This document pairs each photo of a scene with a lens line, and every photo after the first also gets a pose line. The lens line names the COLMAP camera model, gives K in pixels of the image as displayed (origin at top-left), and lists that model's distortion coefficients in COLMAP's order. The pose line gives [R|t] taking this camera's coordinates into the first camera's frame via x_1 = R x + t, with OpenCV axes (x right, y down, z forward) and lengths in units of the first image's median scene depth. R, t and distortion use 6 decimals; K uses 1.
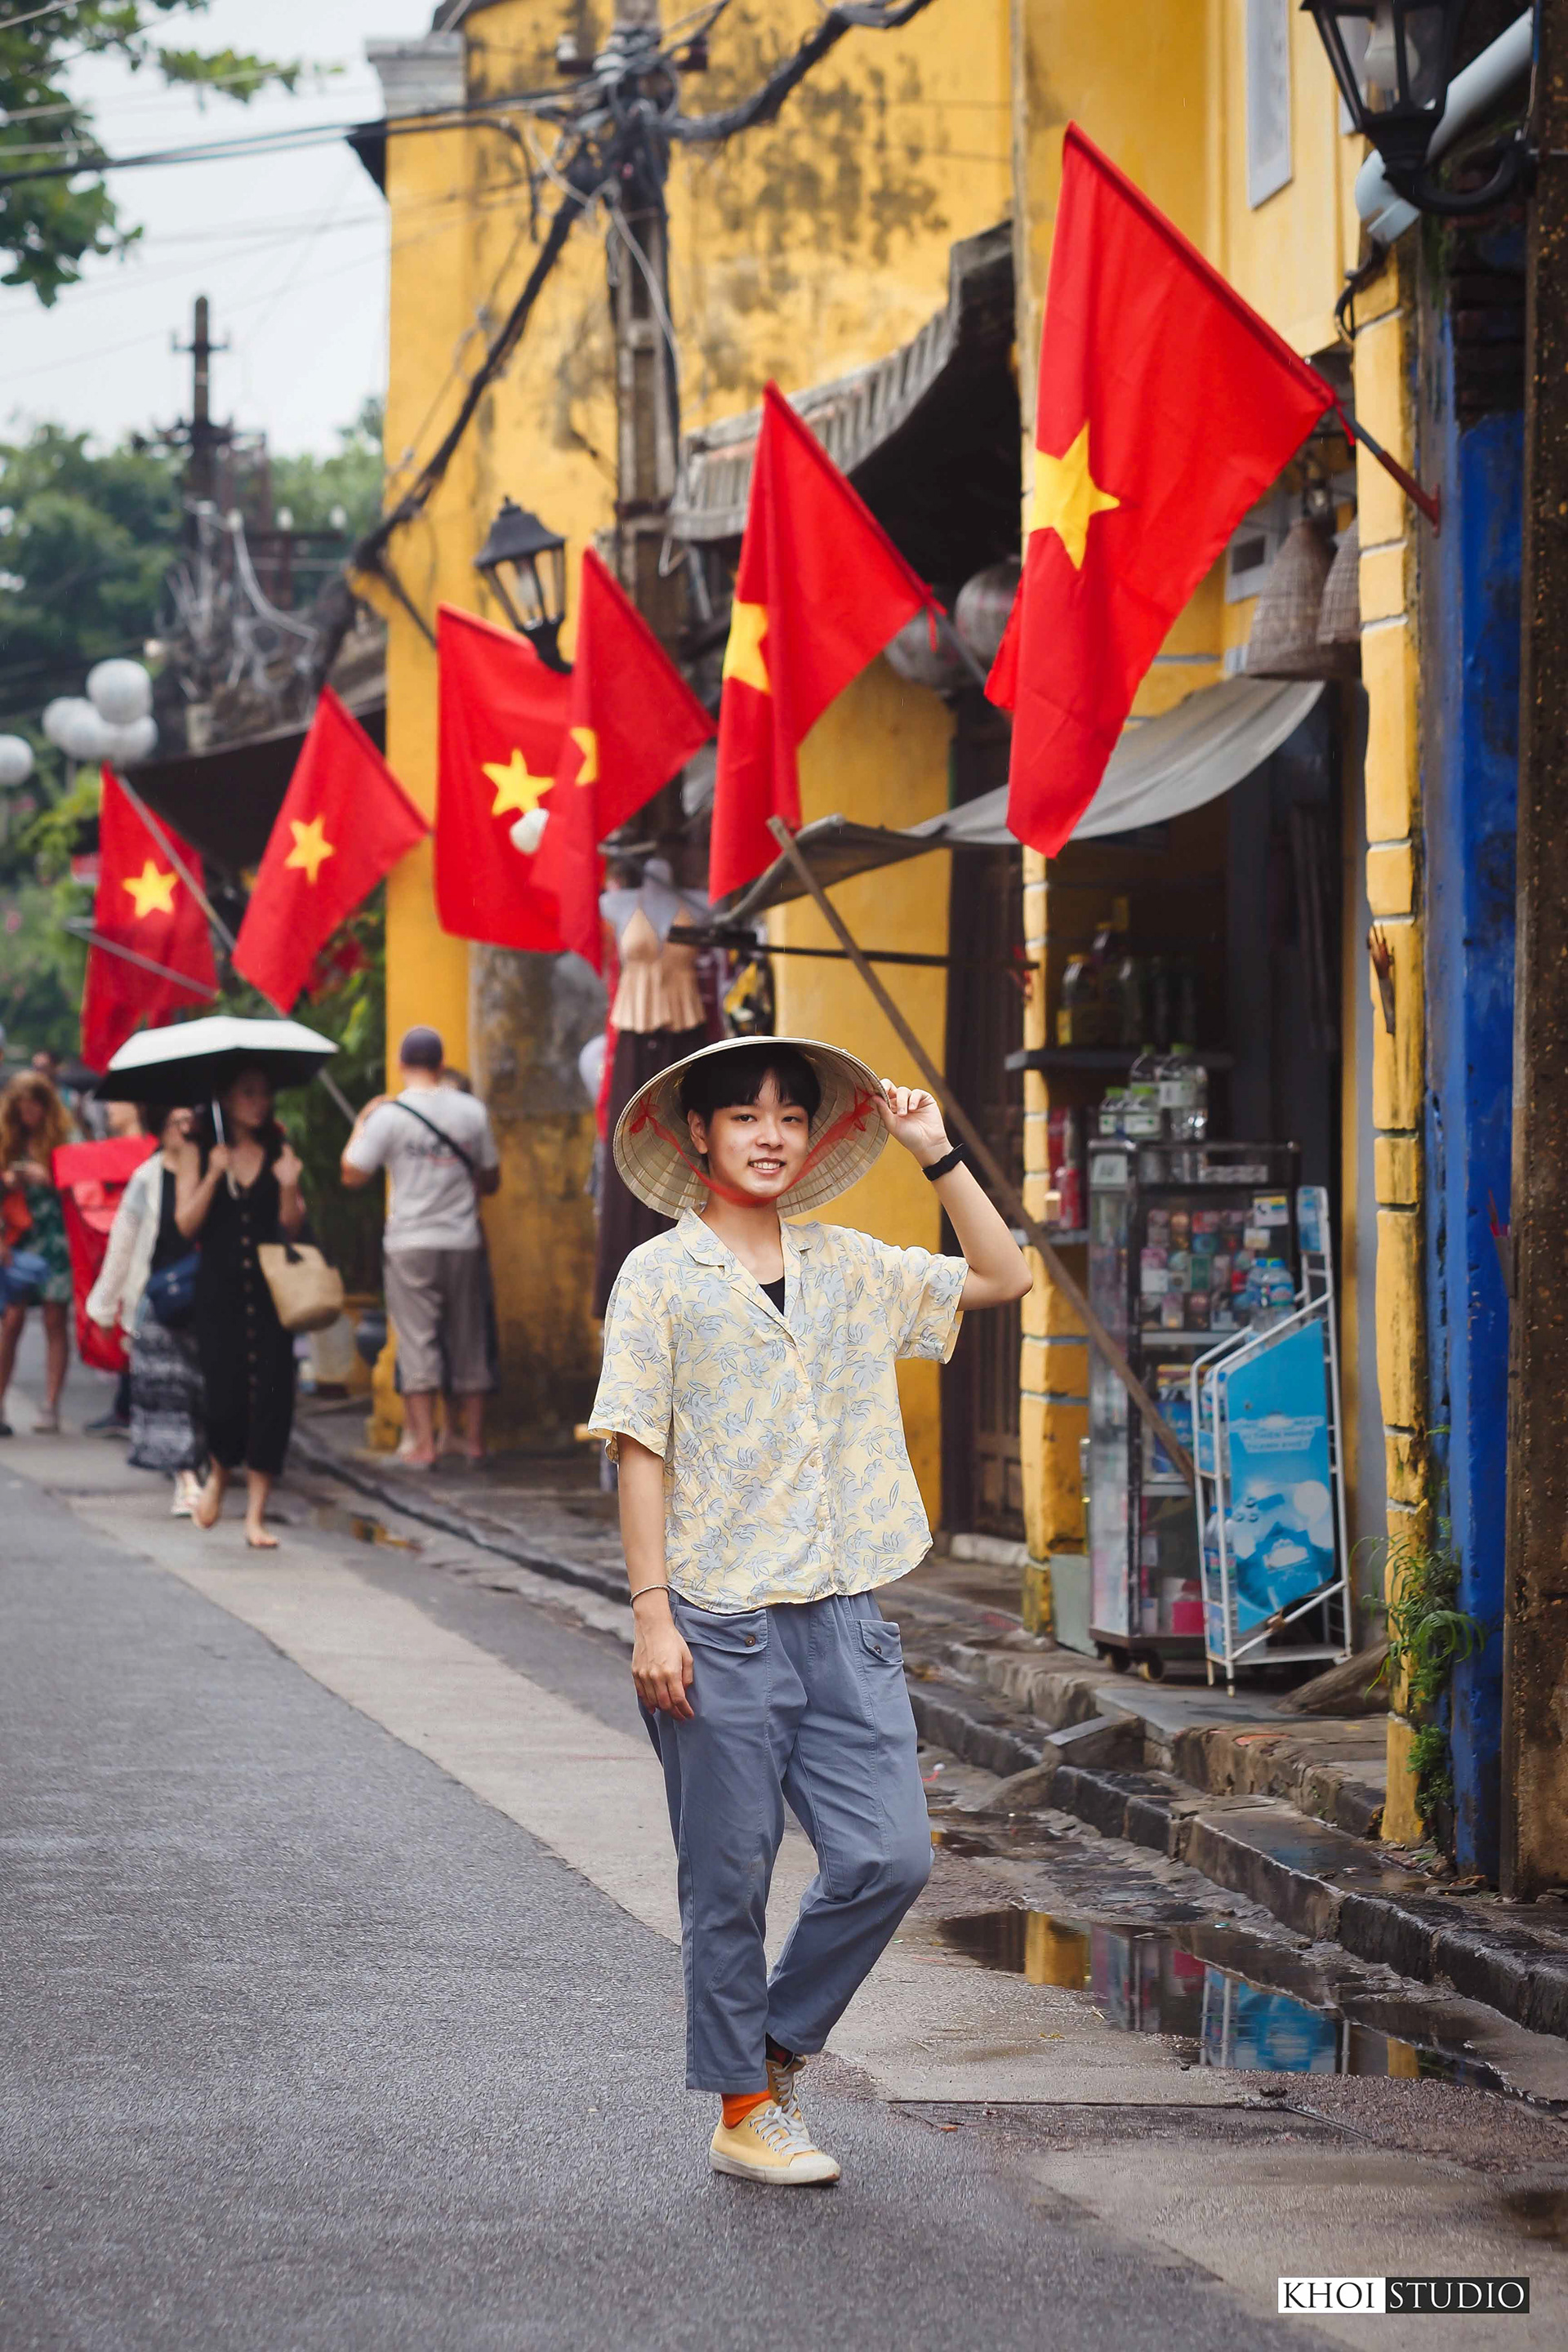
lens RADIAL K [[10983.5, 0, 784.0], [0, 10983.5, 1284.9], [0, 0, 1]] dist [0.106729, -2.282546]
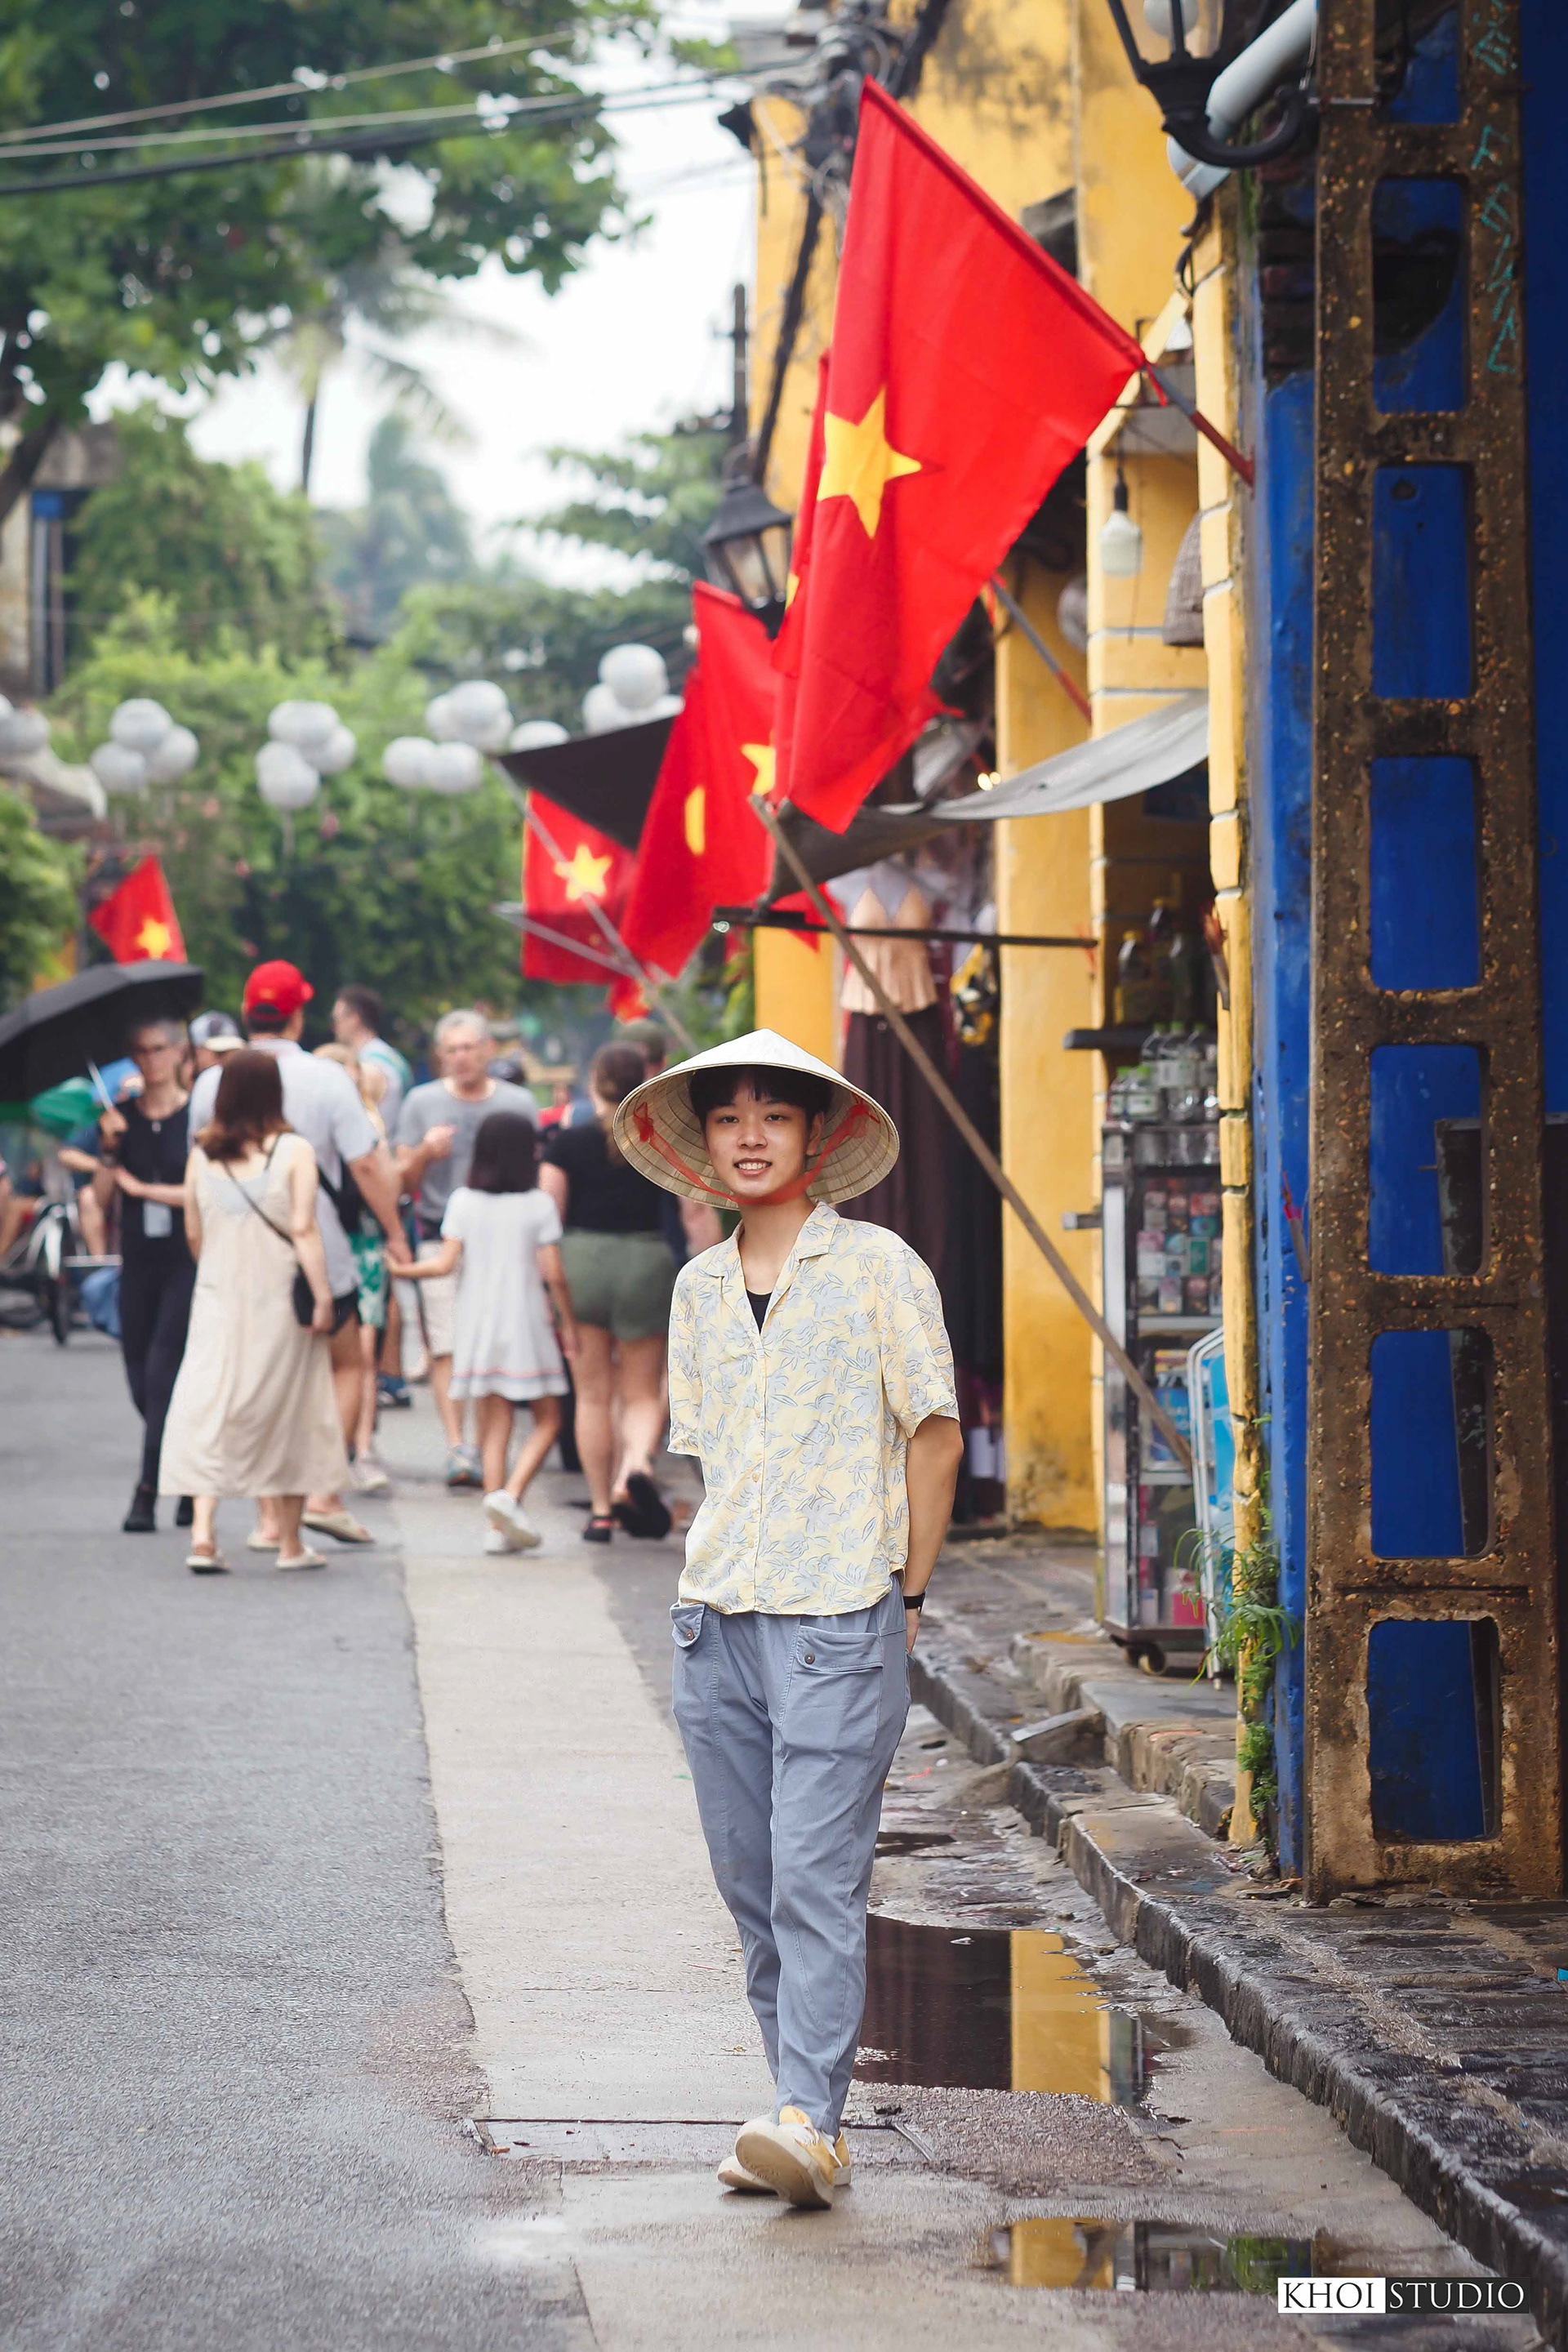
lens RADIAL K [[10859.8, 0, 784.0], [0, 10859.8, 1176.0], [0, 0, 1]] dist [0.033929, -3.883824]
pose [[0.996849, -0.006638, -0.079042, 0.091978], [0.006002, 0.999948, -0.008279, -0.000535], [0.079092, 0.007778, 0.996837, 0.039993]]
